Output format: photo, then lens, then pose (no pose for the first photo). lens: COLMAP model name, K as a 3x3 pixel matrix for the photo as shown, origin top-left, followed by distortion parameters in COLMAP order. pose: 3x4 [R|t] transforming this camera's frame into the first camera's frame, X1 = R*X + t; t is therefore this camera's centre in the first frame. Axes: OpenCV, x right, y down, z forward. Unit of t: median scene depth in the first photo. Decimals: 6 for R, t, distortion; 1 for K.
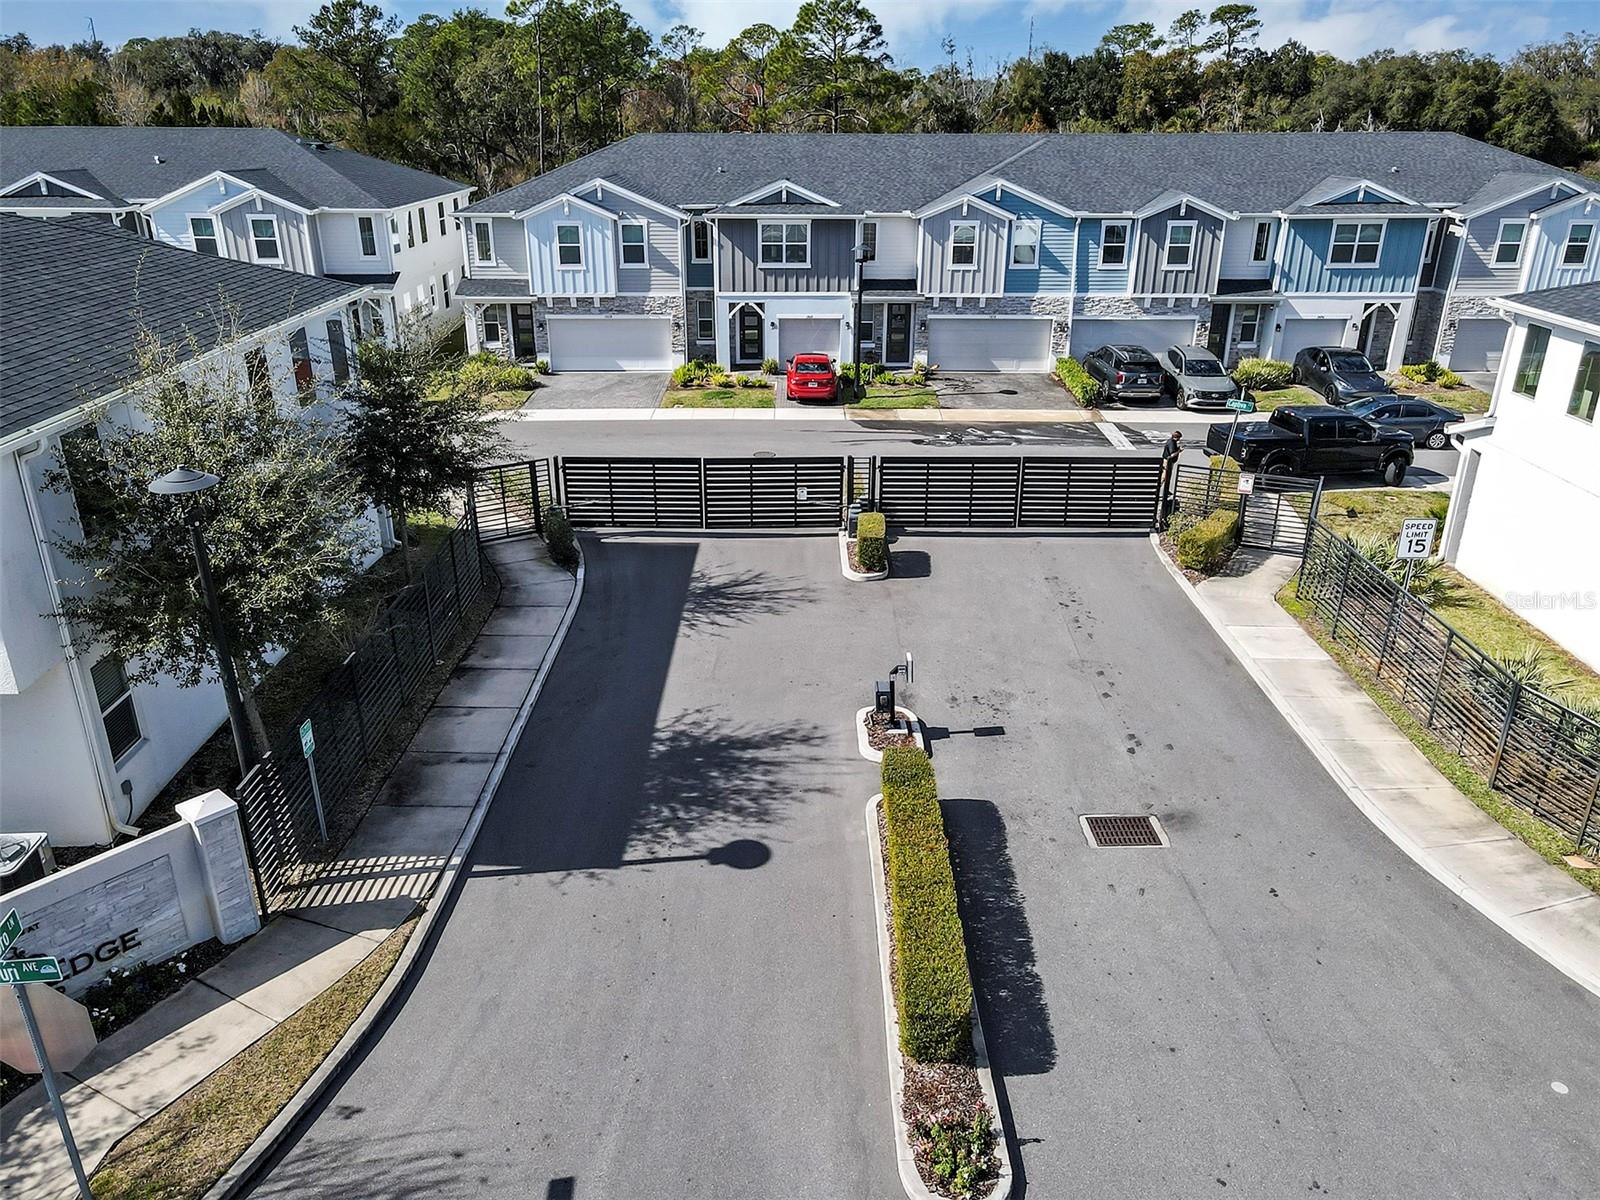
lens RADIAL K [[1174.8, 0, 792.5], [0, 1174.8, 592.7], [0, 0, 1]] dist [0.004605, 0.020663]
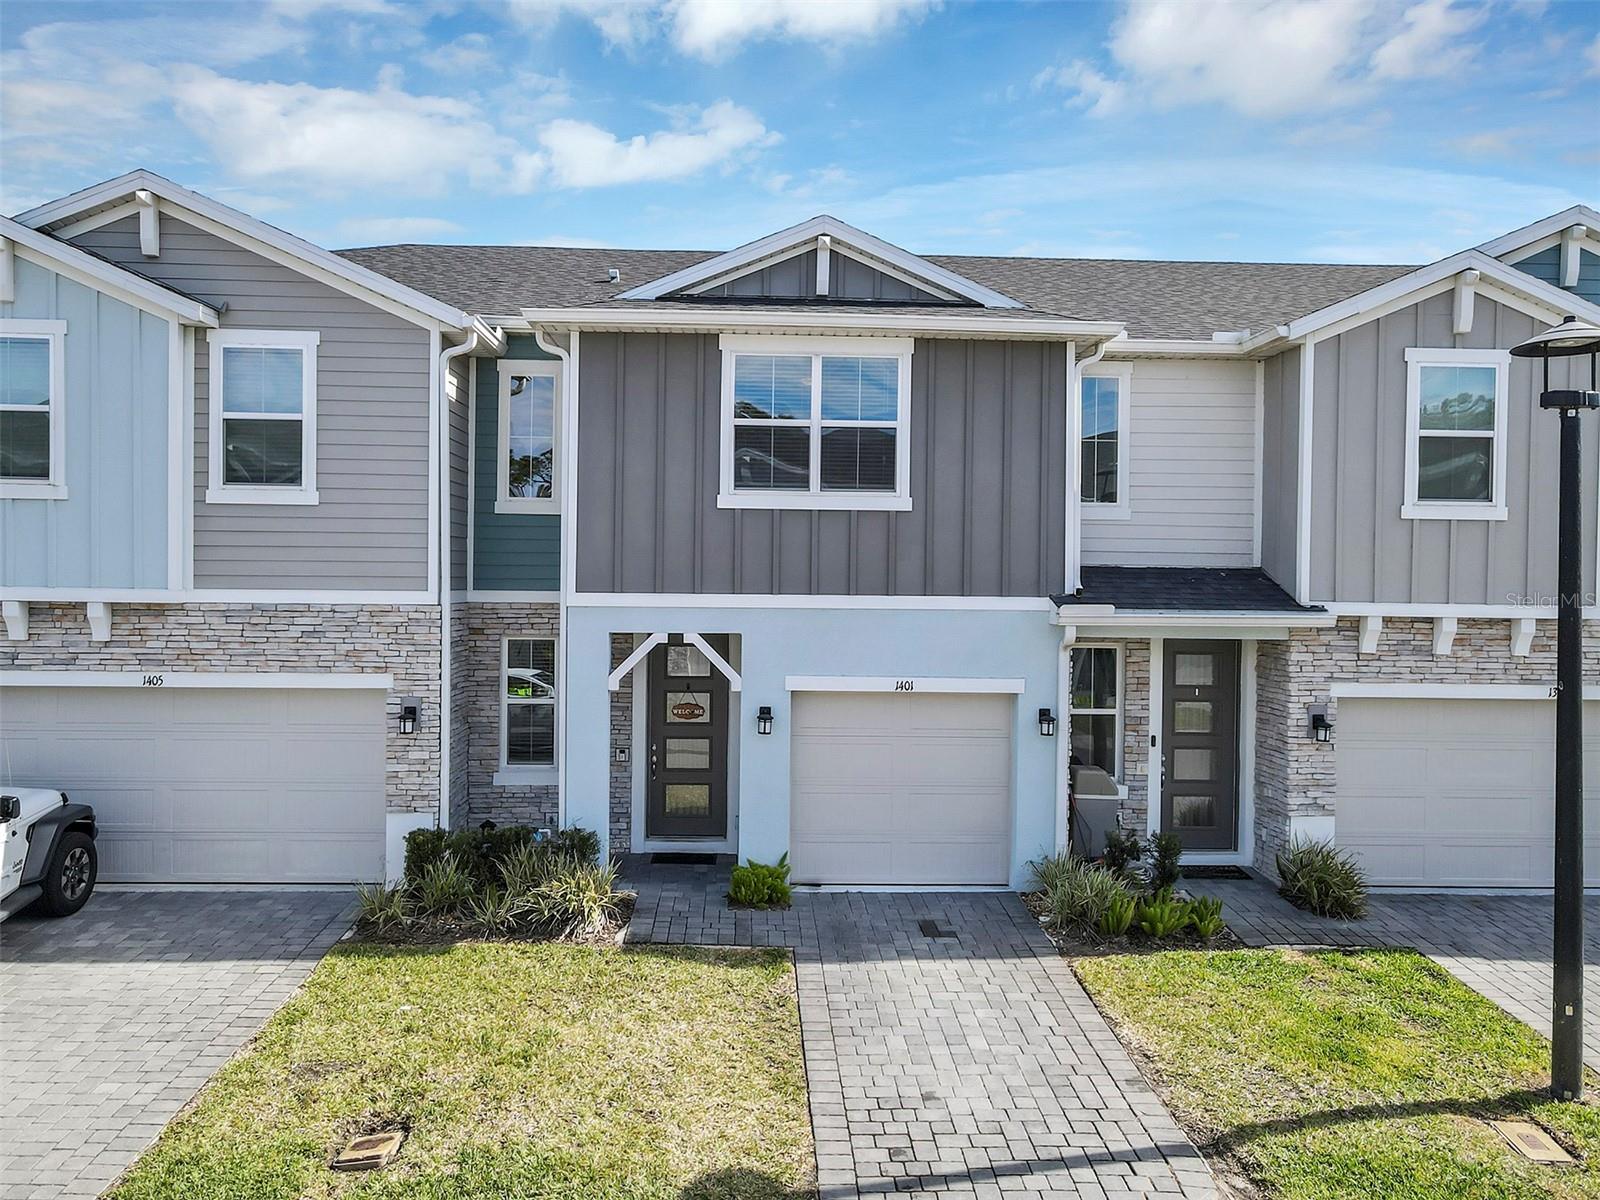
lens RADIAL K [[1178.5, 0, 790.7], [0, 1178.5, 592.0], [0, 0, 1]] dist [-0.011312, 0.047116]
pose [[0.999109, 0.010447, 0.040902, -0.023602], [0.005660, 0.926995, -0.375031, -0.154604], [-0.041834, 0.374929, 0.926109, 0.750533]]
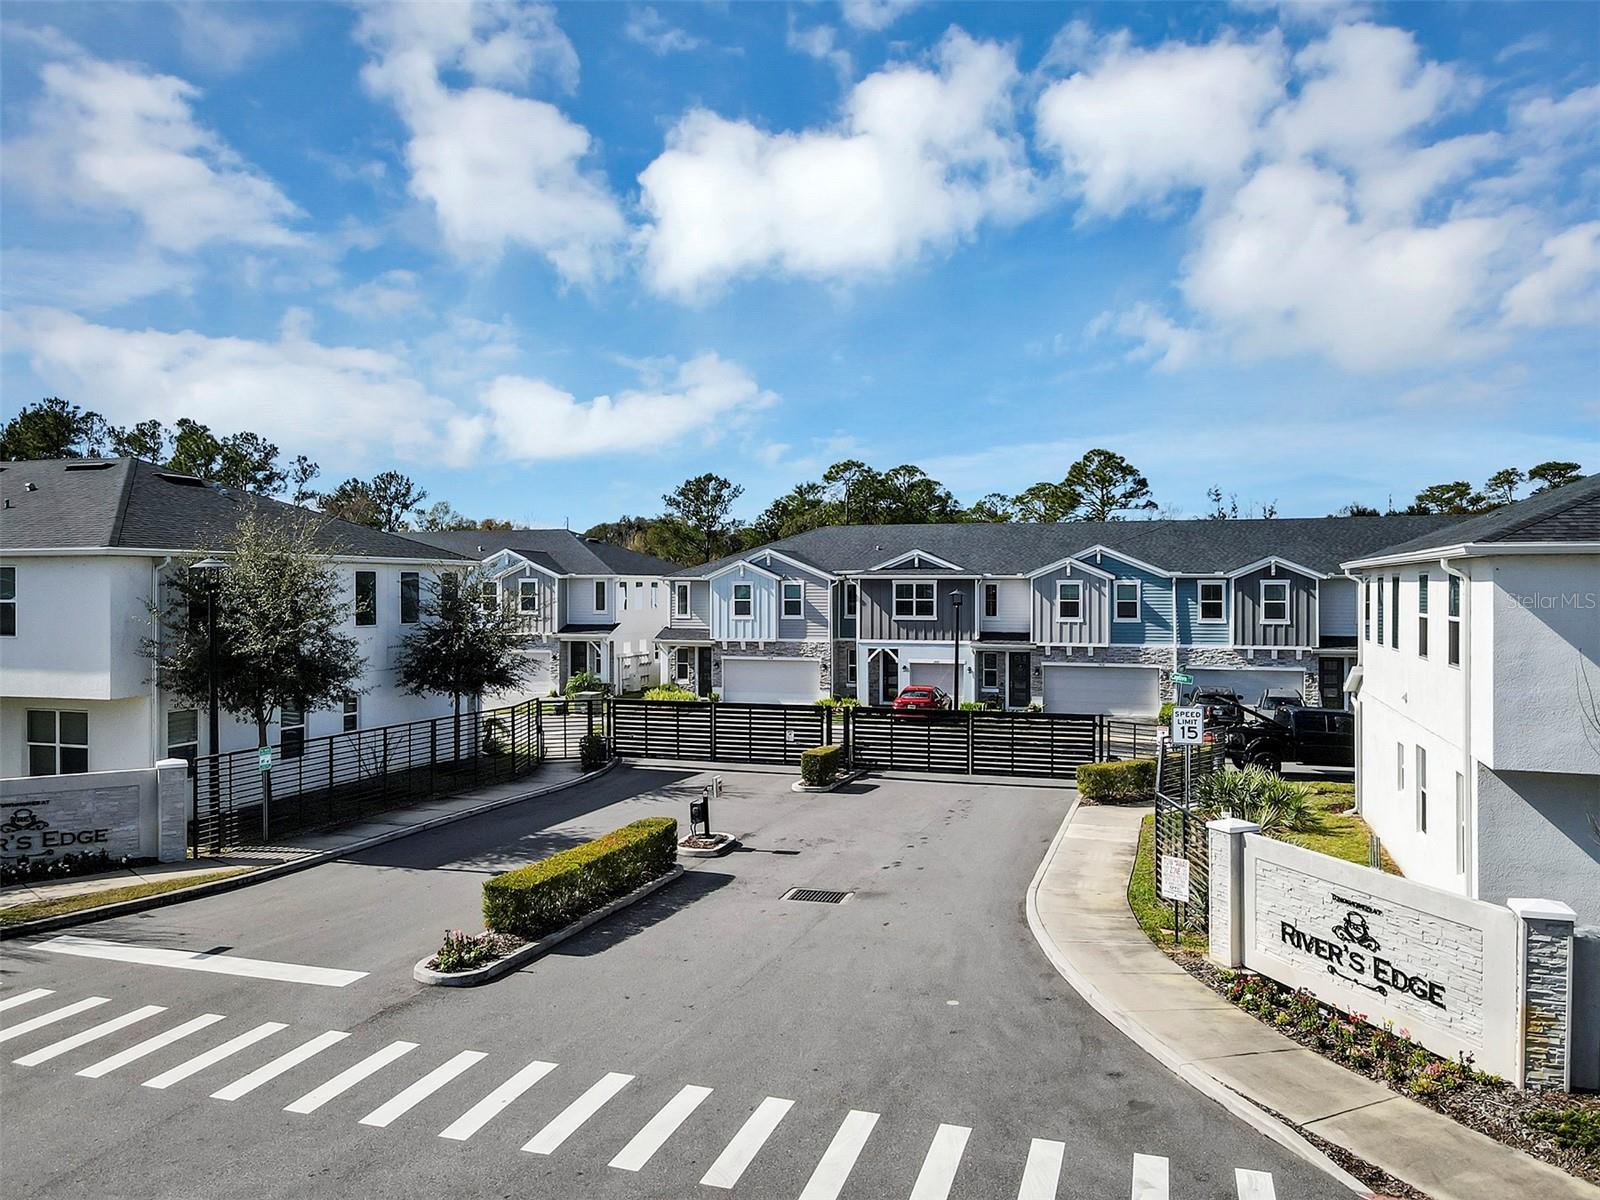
lens RADIAL K [[1178.5, 0, 790.7], [0, 1178.5, 592.0], [0, 0, 1]] dist [-0.011312, 0.047116]
pose [[0.949424, 0.000431, -0.313998, 0.243346], [-0.120020, 0.924564, -0.361631, 0.135969], [0.290155, 0.381027, 0.877854, -0.073520]]
